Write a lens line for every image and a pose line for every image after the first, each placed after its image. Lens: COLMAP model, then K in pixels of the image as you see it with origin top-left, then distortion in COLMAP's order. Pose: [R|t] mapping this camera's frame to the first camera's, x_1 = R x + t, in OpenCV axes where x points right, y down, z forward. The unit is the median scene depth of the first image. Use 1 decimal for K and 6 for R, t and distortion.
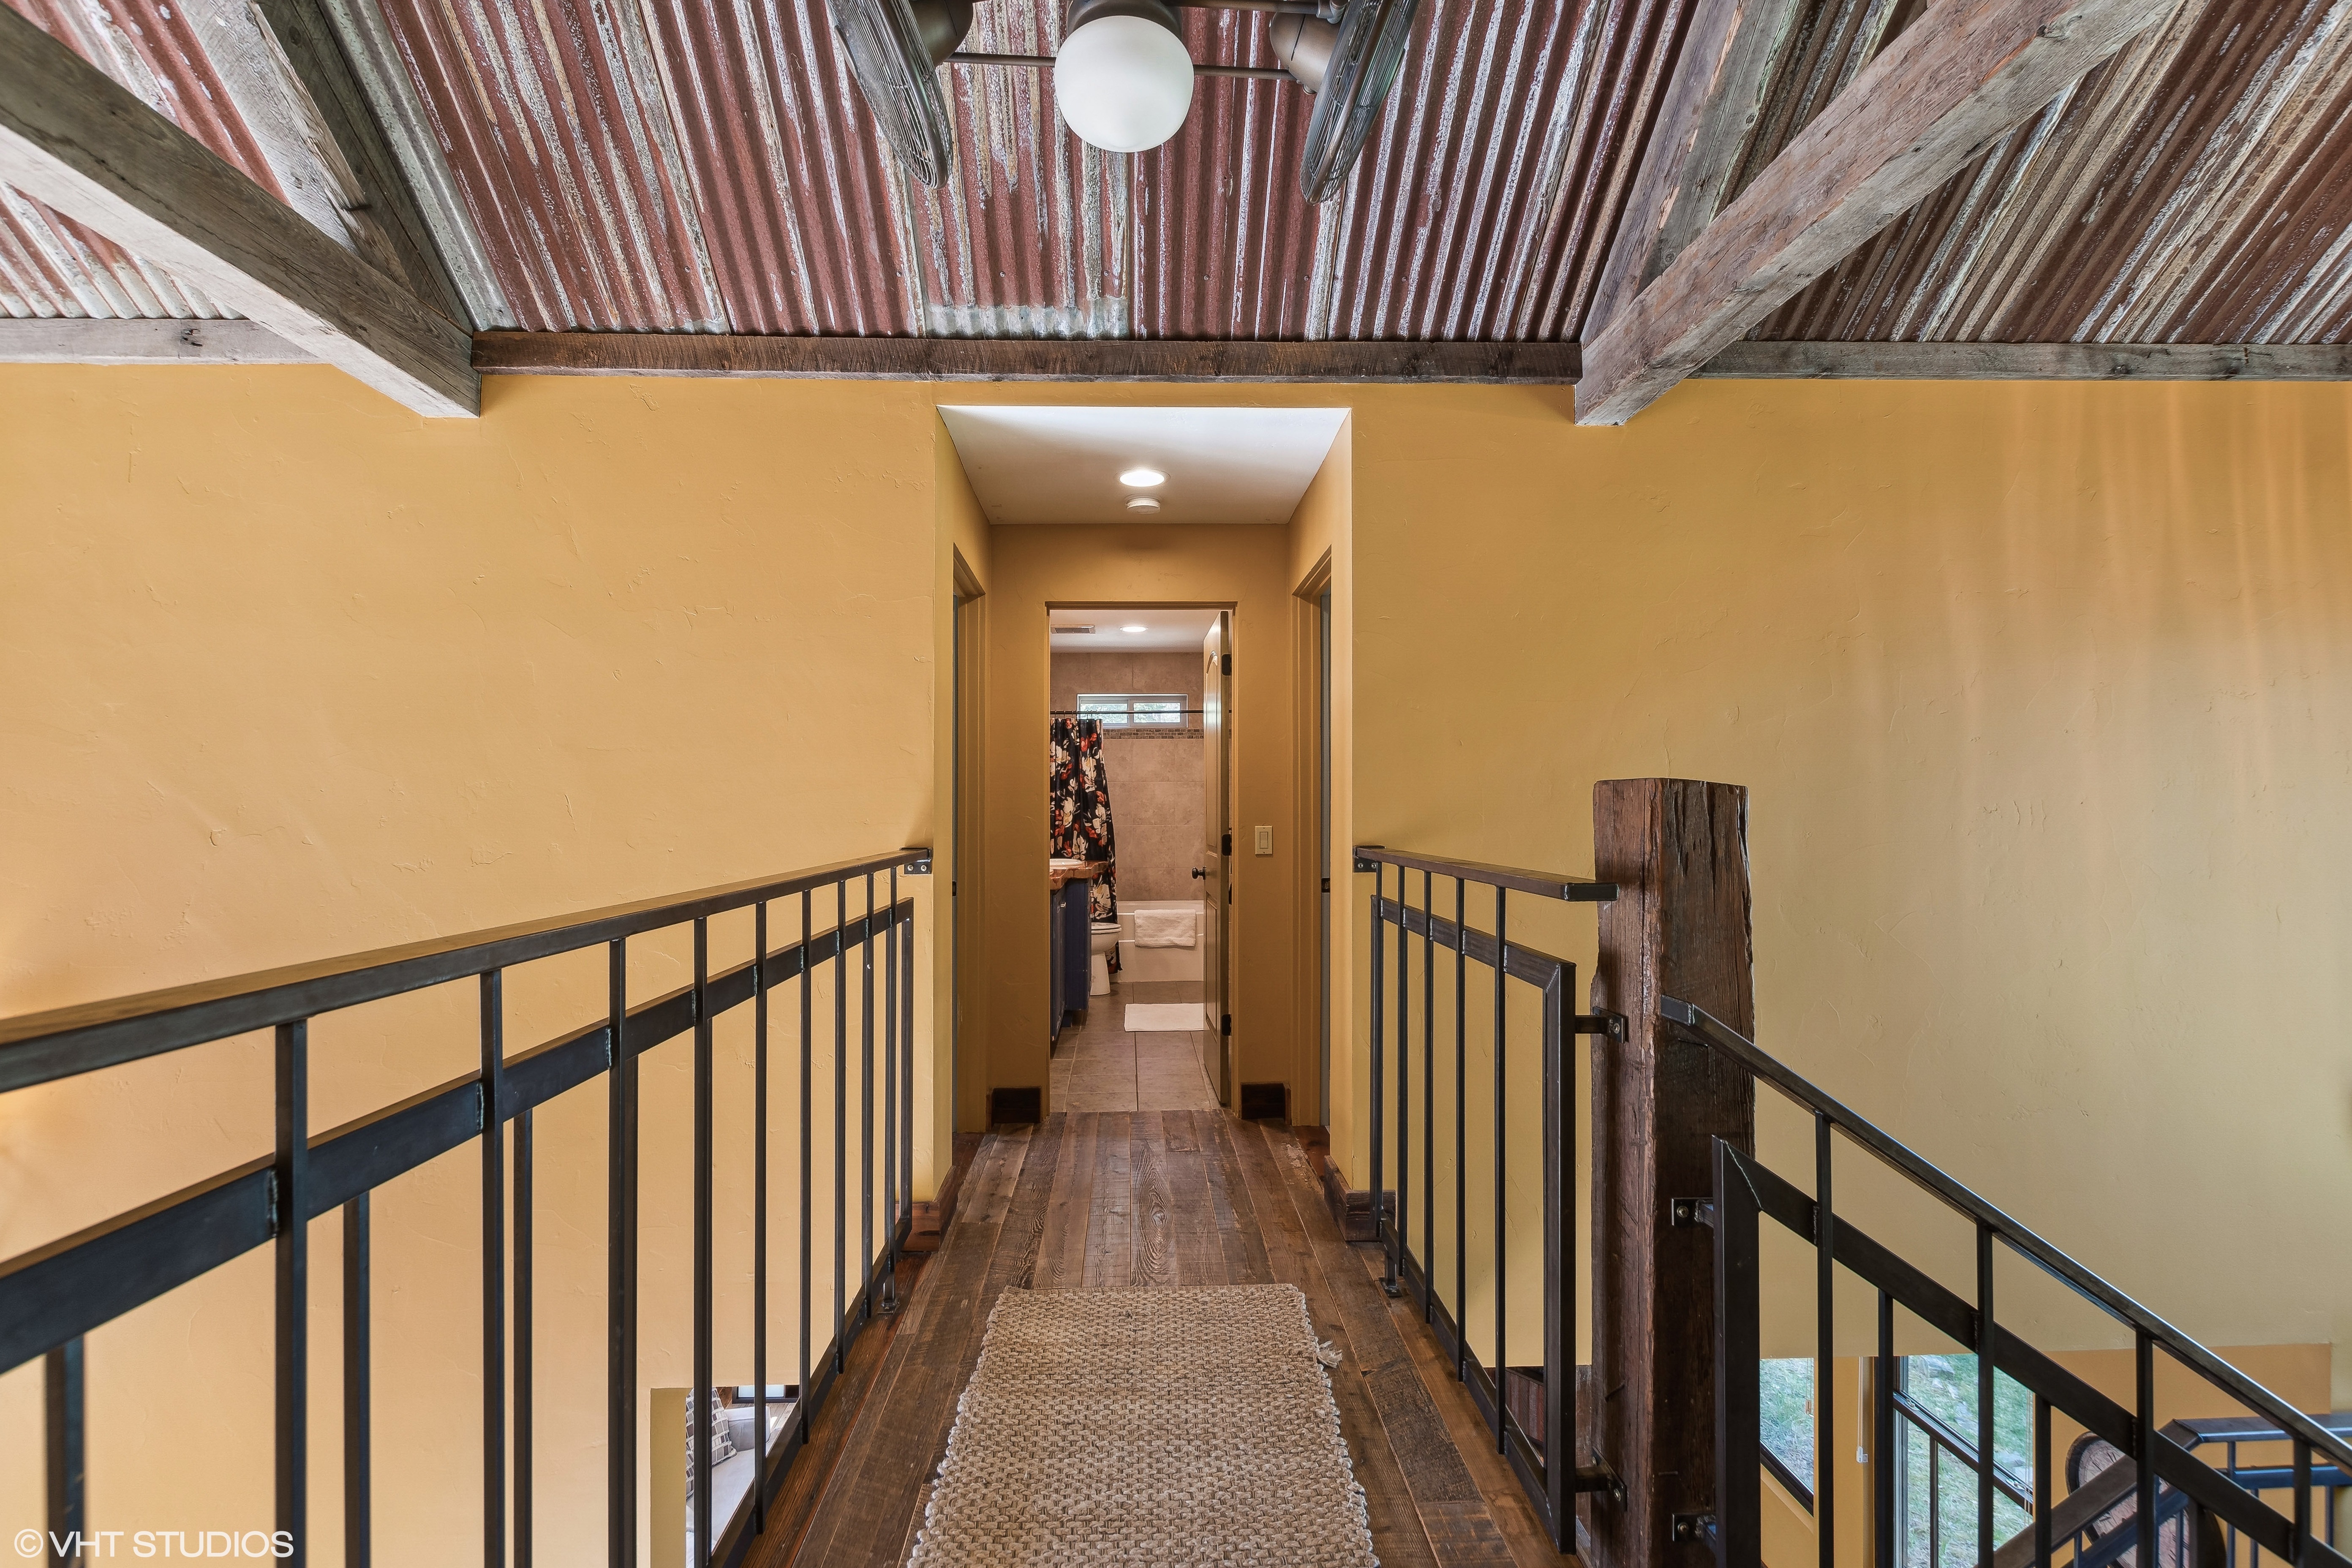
lens RADIAL K [[1024.1, 0, 1184.1], [0, 1024.1, 786.8], [0, 0, 1]] dist [0.000234, -0.000204]
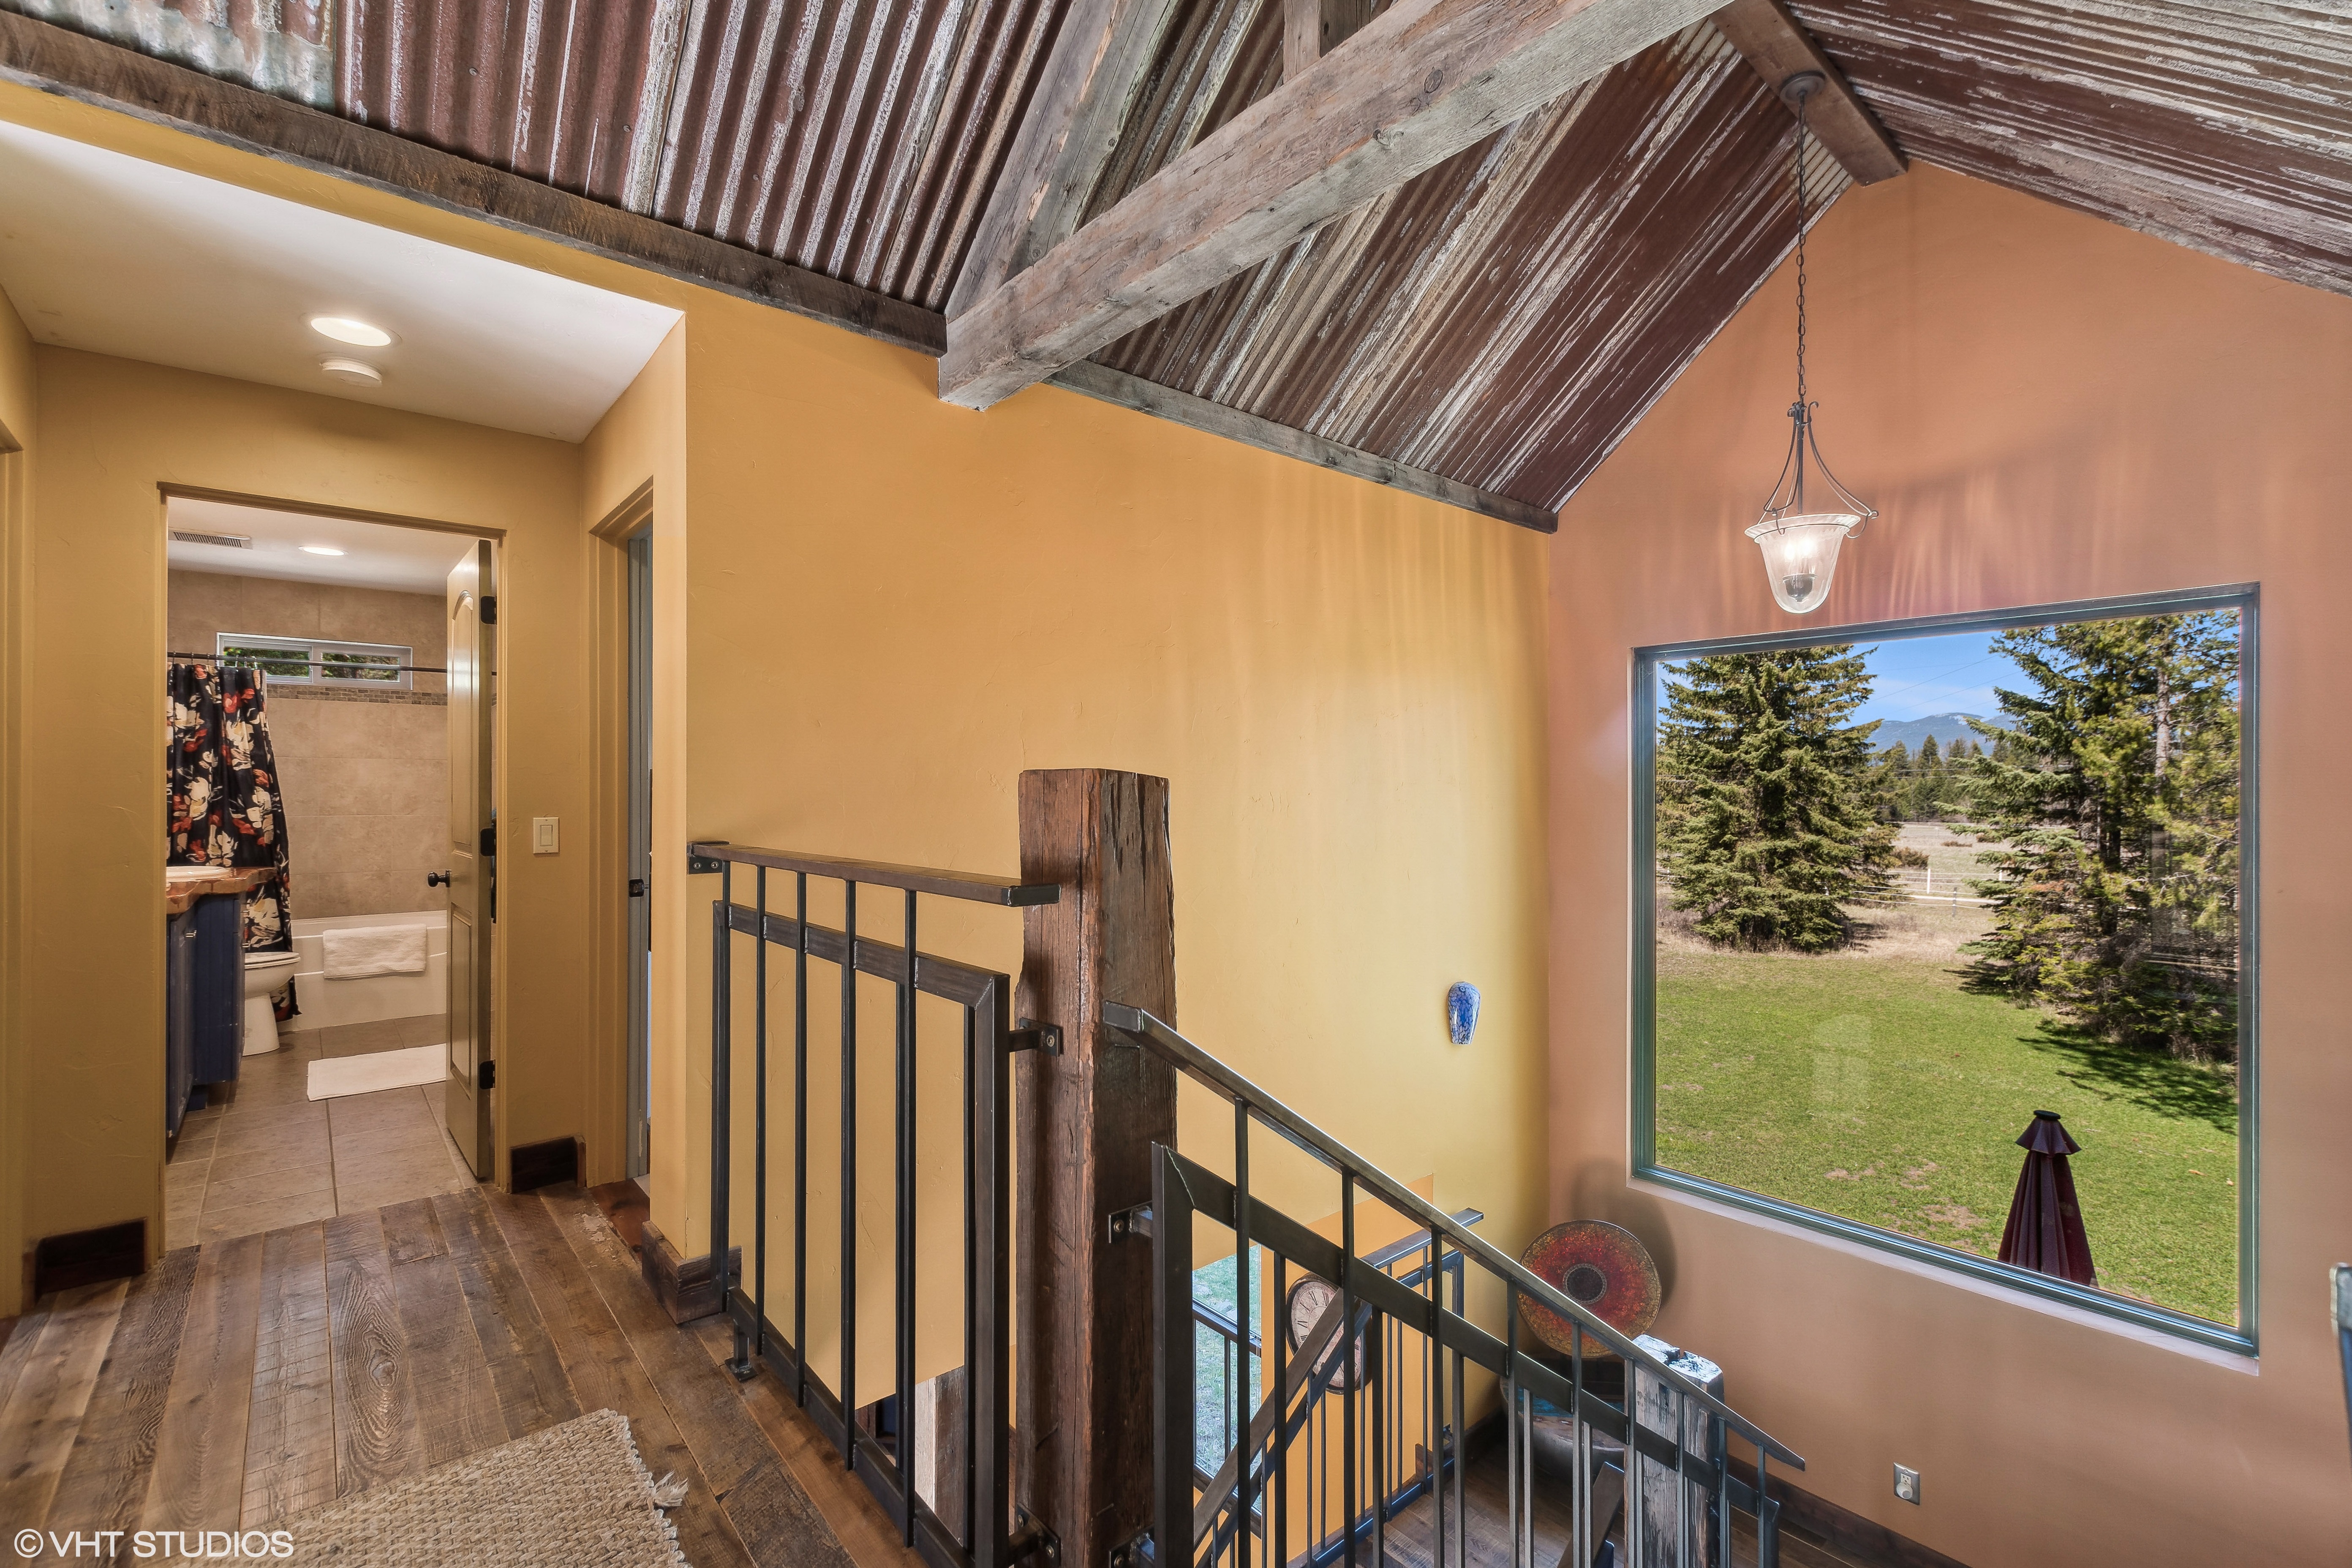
lens RADIAL K [[995.1, 0, 1172.6], [0, 995.1, 791.6], [0, 0, 1]] dist [0.008148, -0.004394]
pose [[0.787632, 0.005278, 0.616123, -0.020763], [-0.016925, 0.999771, 0.013072, -0.000348], [-0.615913, -0.020724, 0.787541, 0.116580]]
